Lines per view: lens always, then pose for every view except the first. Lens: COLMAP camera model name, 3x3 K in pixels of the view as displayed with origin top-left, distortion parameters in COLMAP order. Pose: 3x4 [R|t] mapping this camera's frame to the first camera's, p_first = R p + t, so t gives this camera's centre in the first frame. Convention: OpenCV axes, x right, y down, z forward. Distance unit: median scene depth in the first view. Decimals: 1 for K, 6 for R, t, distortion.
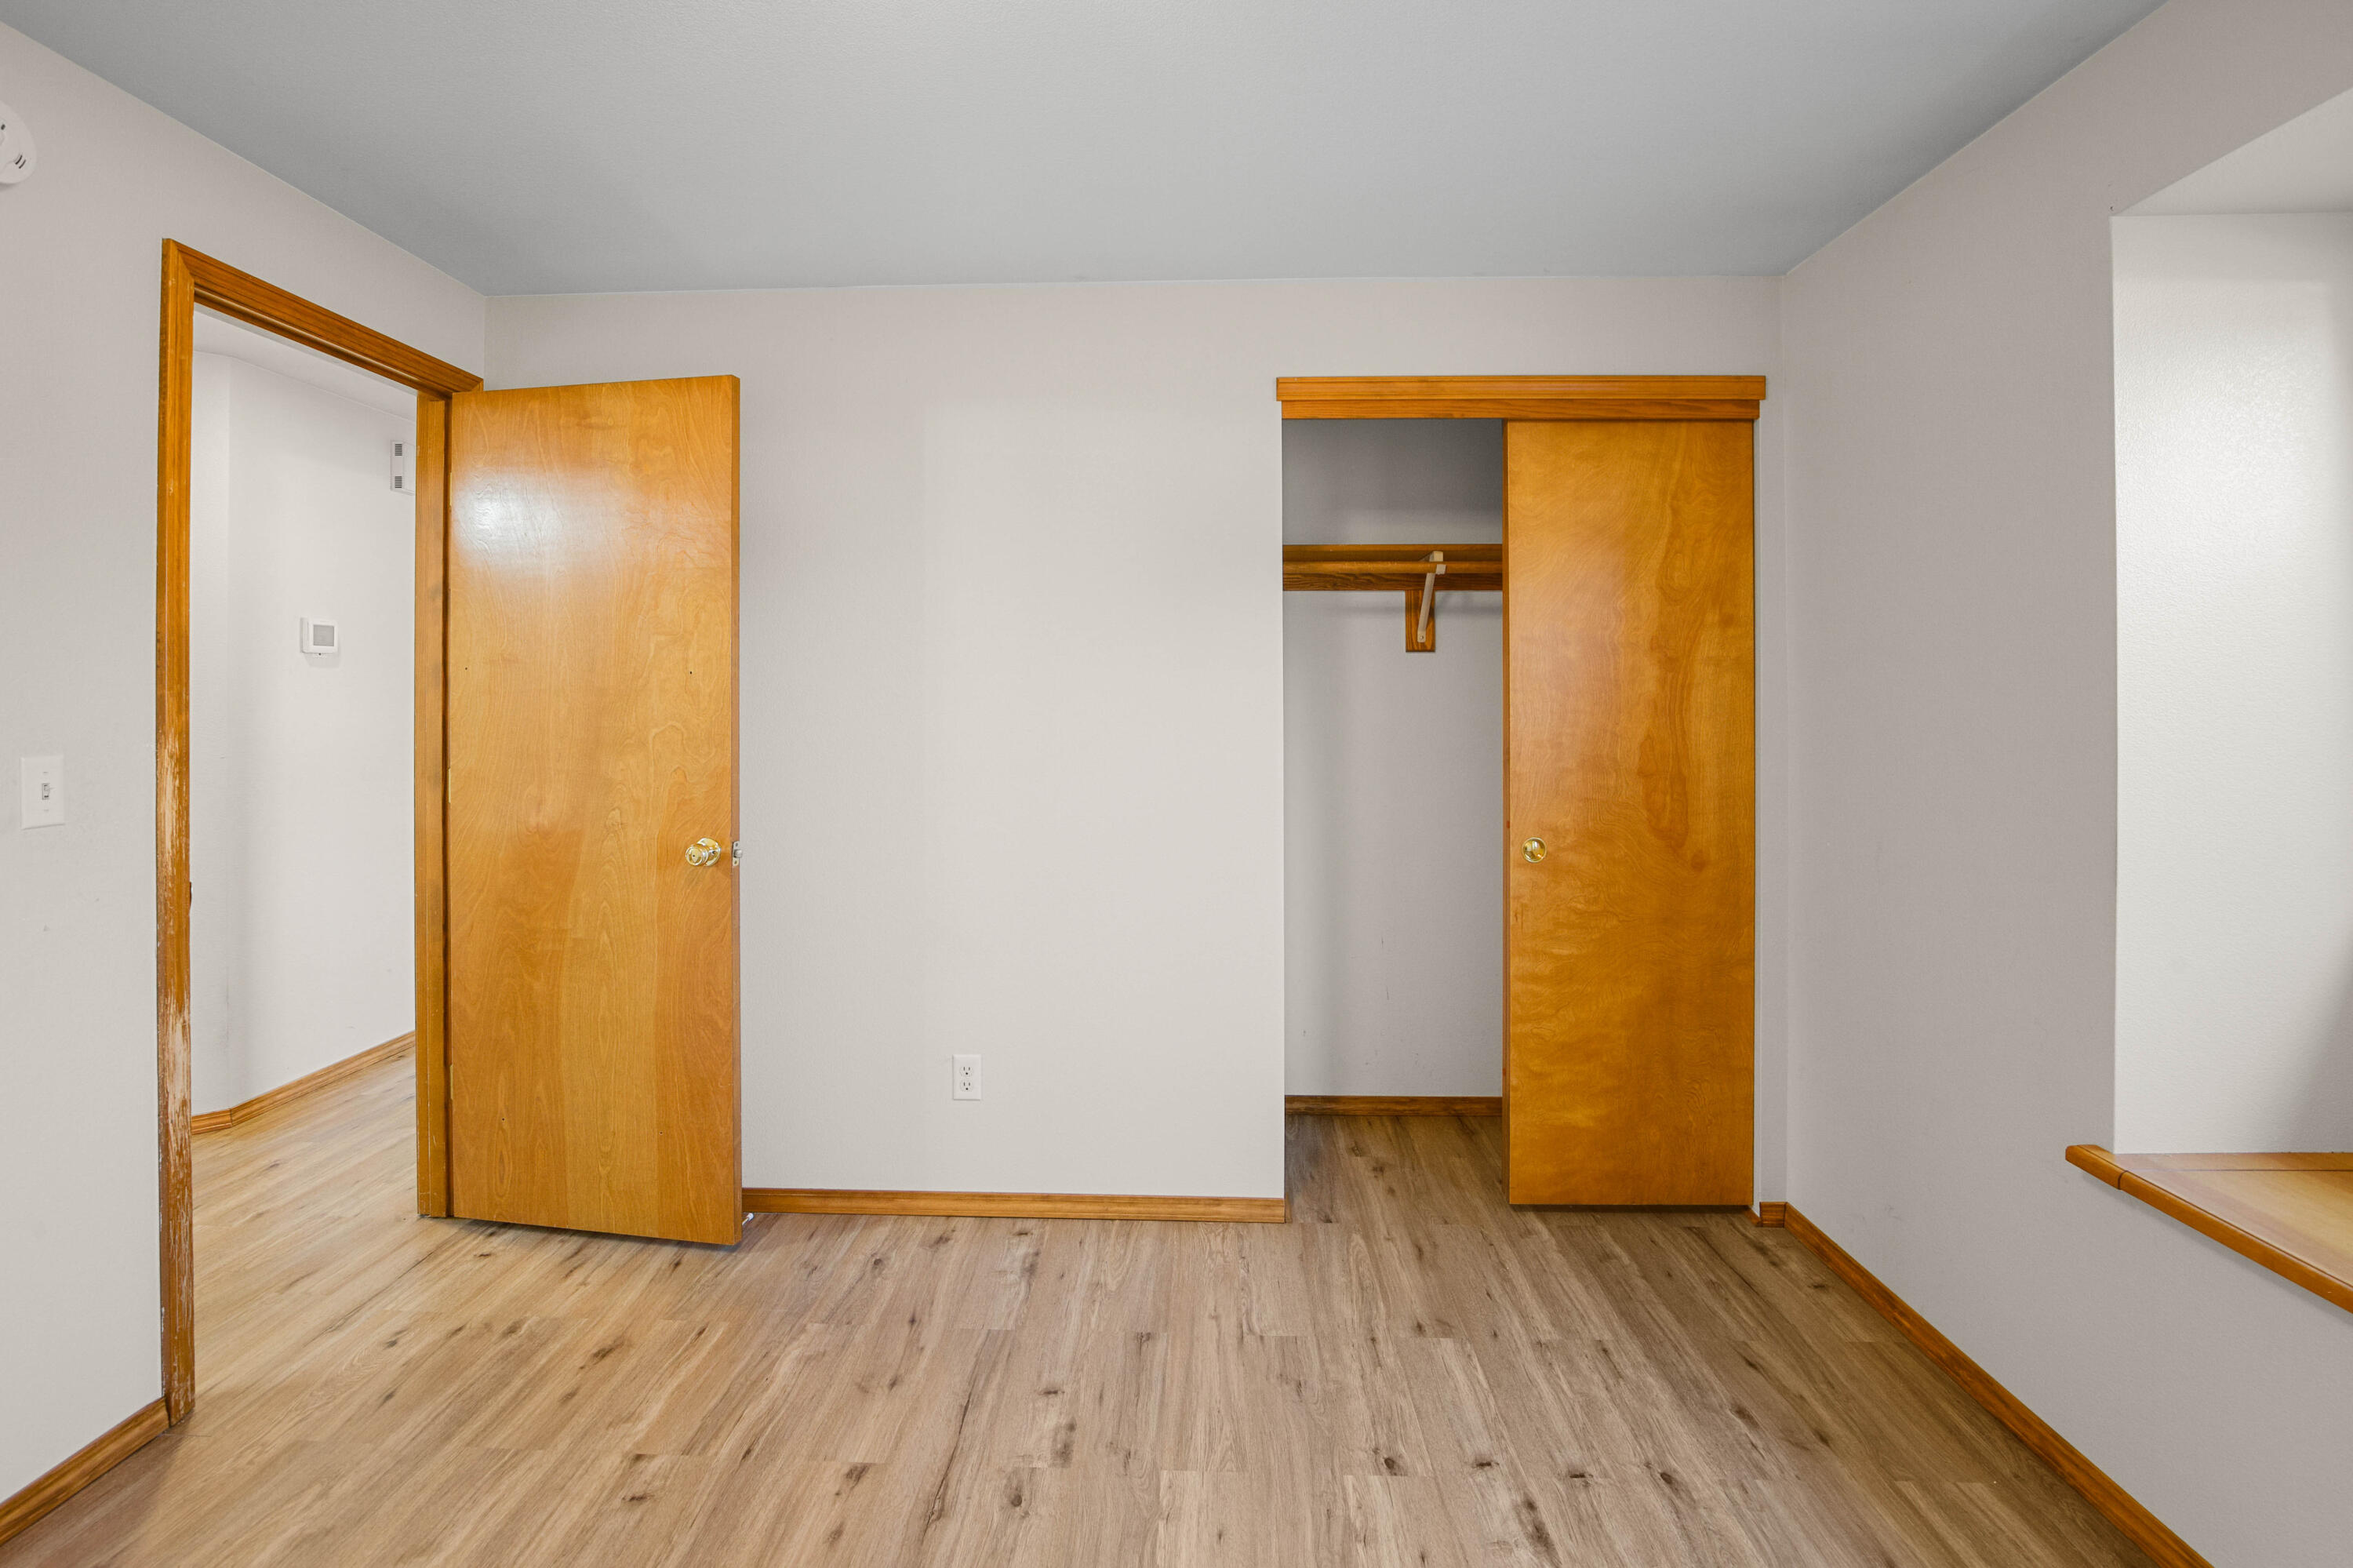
lens RADIAL K [[1136.7, 0, 1173.7], [0, 1136.7, 691.9], [0, 0, 1]] dist [-0.023703, 0.007072]
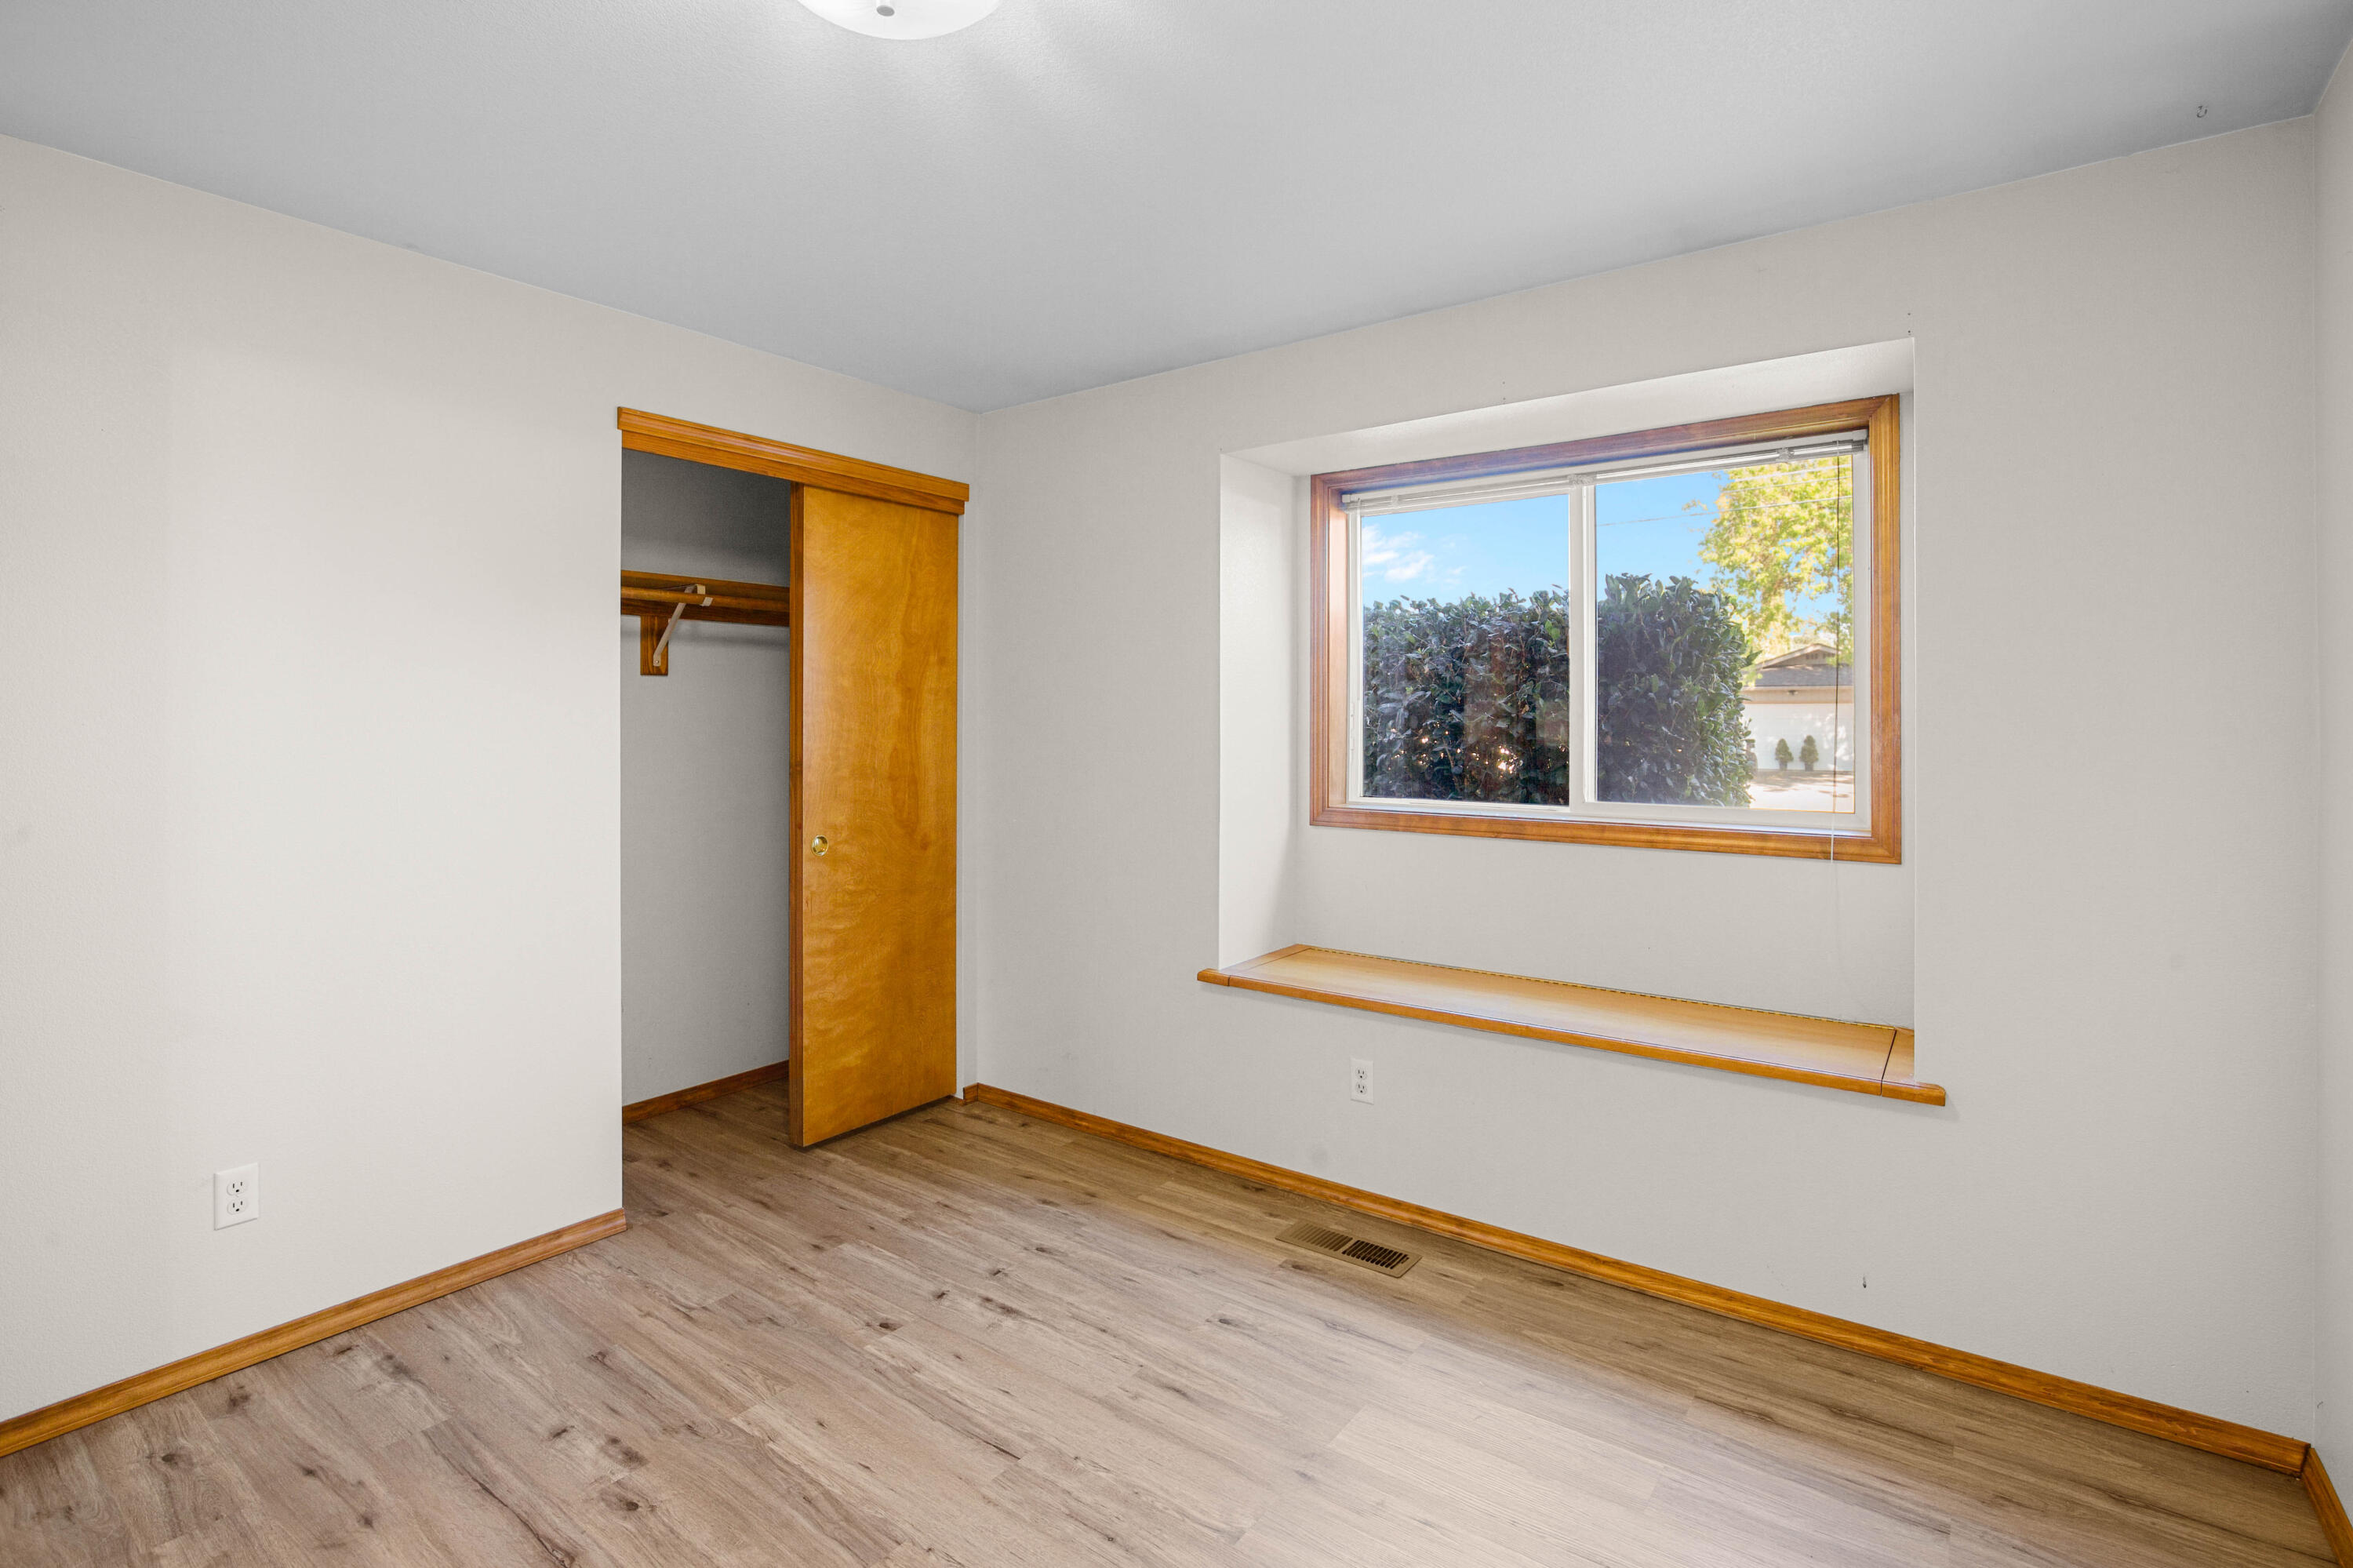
lens RADIAL K [[1113.0, 0, 1175.0], [0, 1113.0, 713.5], [0, 0, 1]] dist [-0.002861, -0.000180]
pose [[0.580012, 0.001974, 0.814605, -0.436972], [-0.004001, 0.999992, 0.000426, -0.002697], [-0.814598, -0.003506, 0.580016, 0.008773]]
